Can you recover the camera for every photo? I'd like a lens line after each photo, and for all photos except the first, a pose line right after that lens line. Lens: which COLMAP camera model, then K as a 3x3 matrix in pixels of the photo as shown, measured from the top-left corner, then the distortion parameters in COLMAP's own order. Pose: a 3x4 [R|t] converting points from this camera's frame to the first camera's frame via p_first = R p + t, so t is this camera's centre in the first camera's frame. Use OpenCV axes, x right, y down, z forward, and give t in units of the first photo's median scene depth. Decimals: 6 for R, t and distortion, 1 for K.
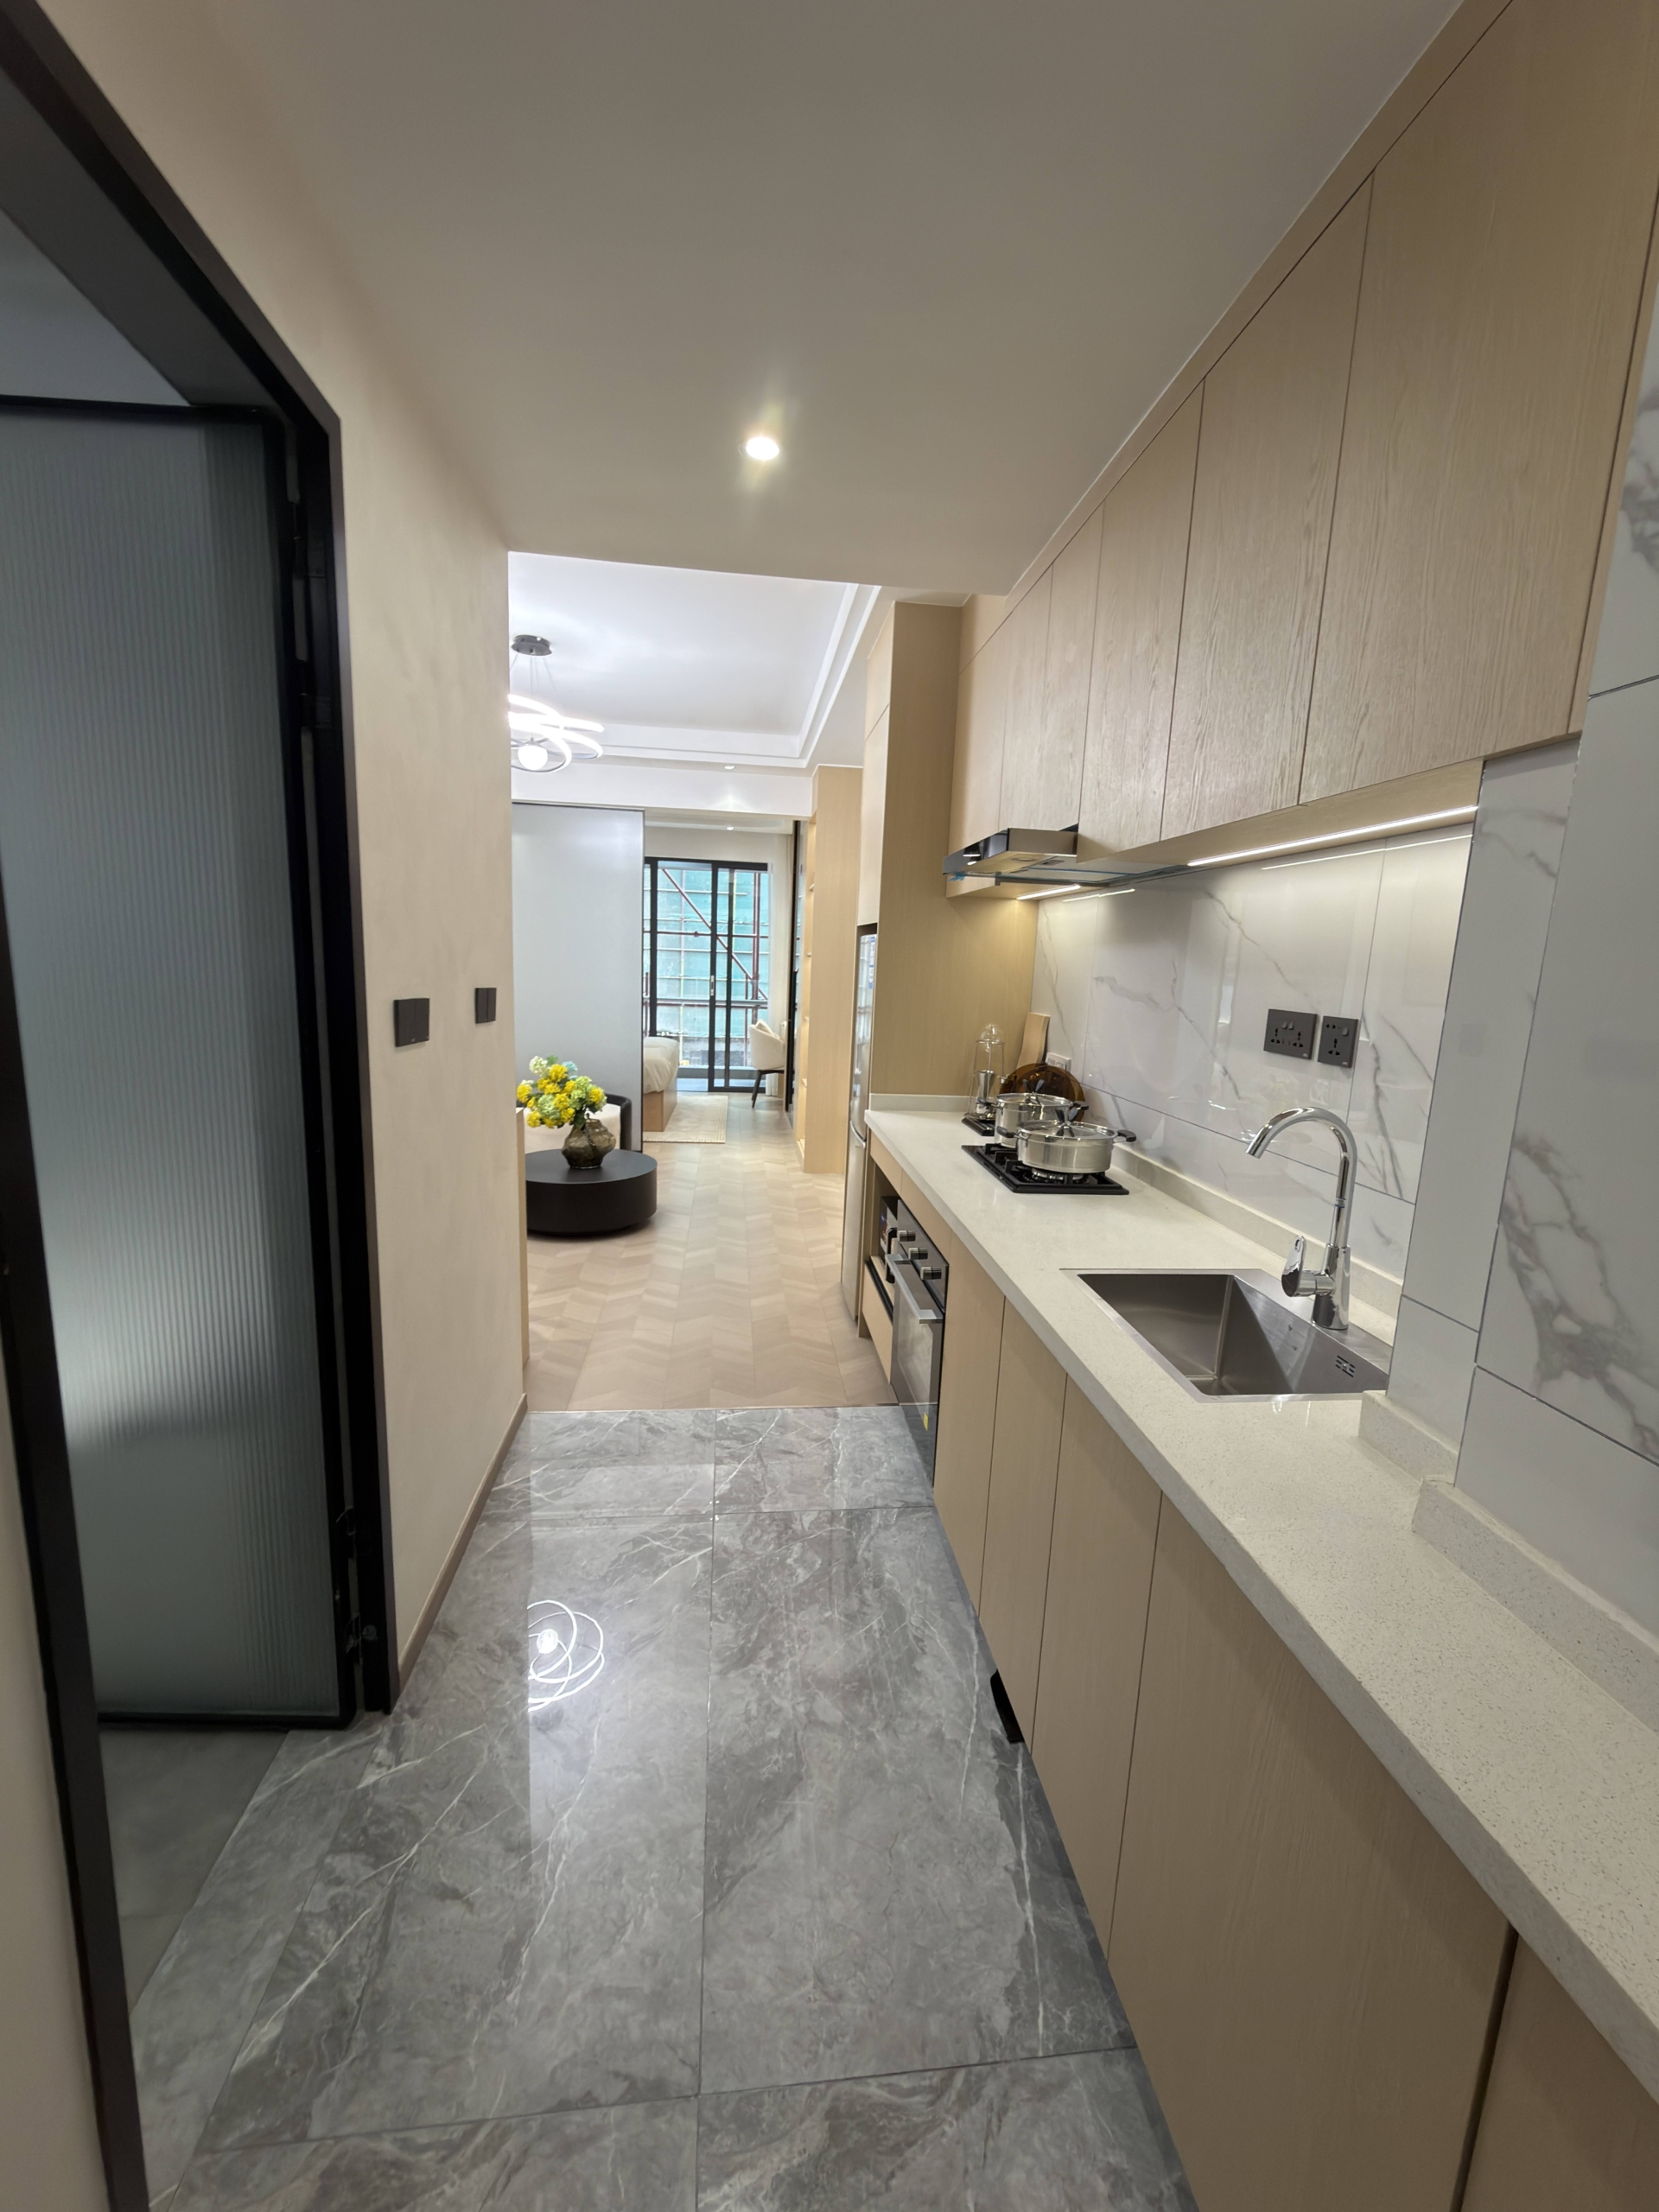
lens RADIAL K [[877.8, 0, 830.6], [0, 877.8, 1108.7], [0, 0, 1]] dist [0.000499, 0.000208]
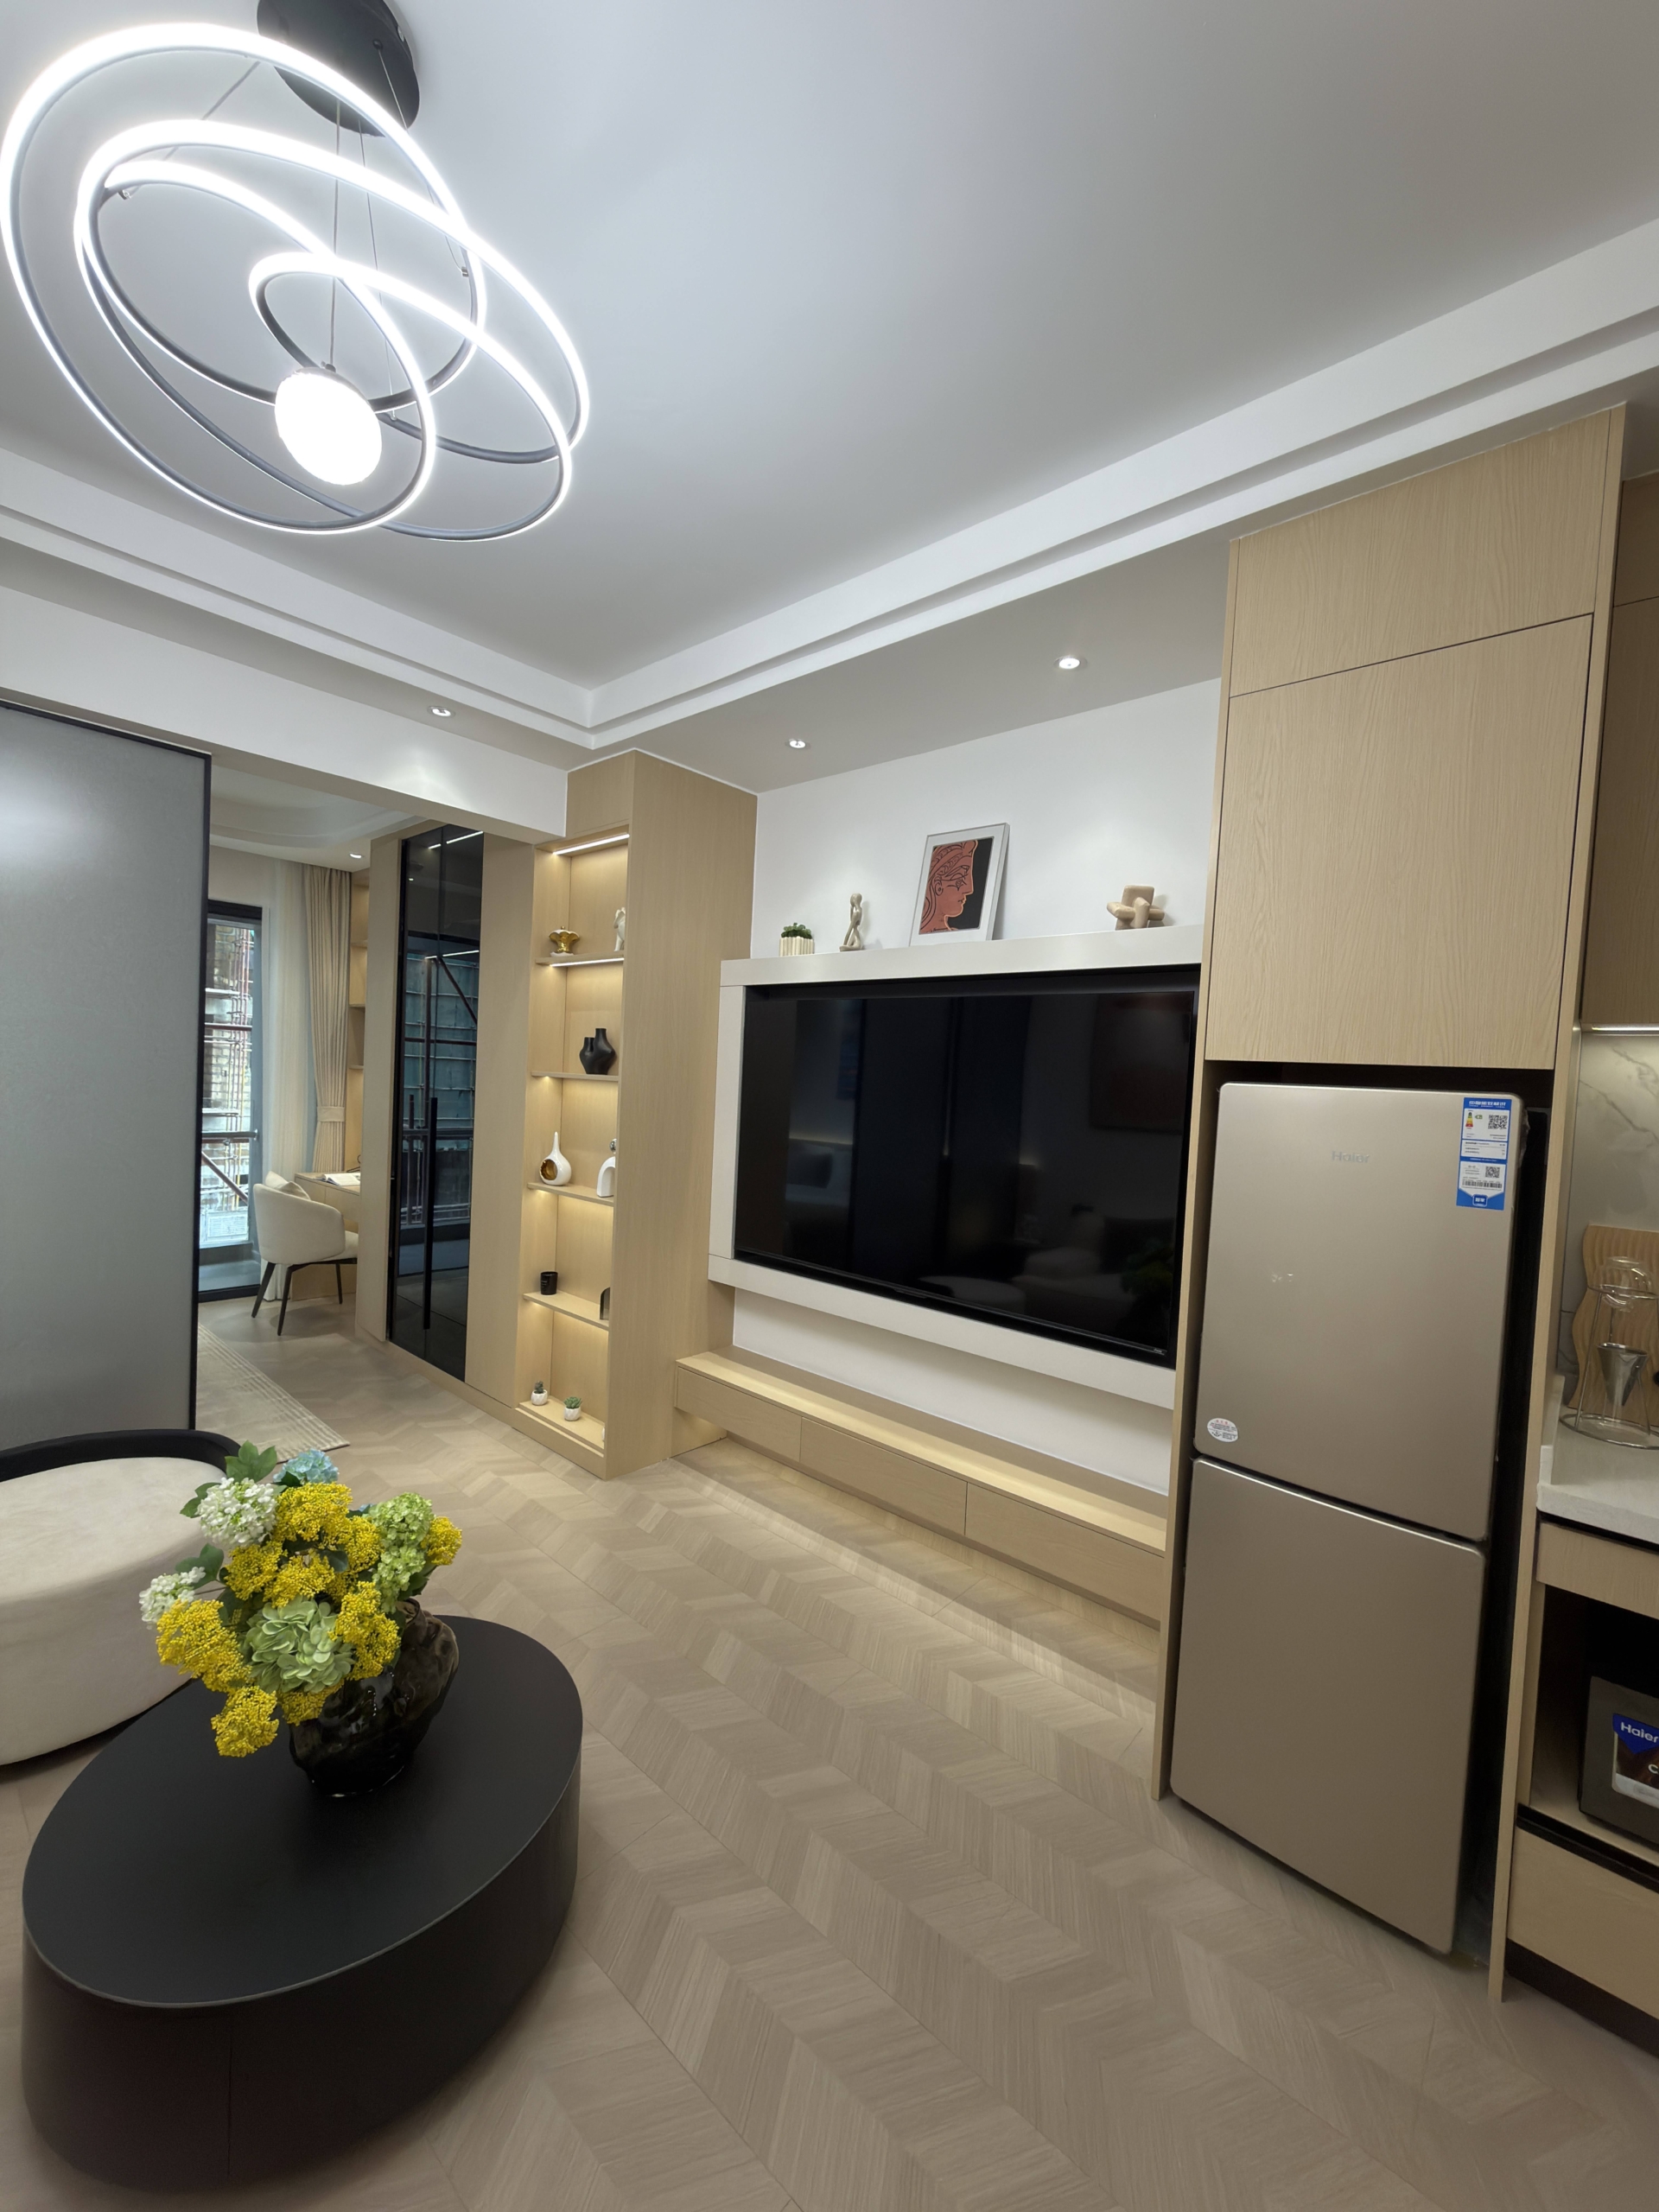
lens RADIAL K [[881.0, 0, 831.9], [0, 881.0, 1107.0], [0, 0, 1]] dist [0.001640, -0.000396]
pose [[0.741320, -0.025915, 0.670651, -0.377007], [0.094476, 0.993334, -0.066048, -0.140165], [-0.664469, 0.112323, 0.738826, 0.644234]]
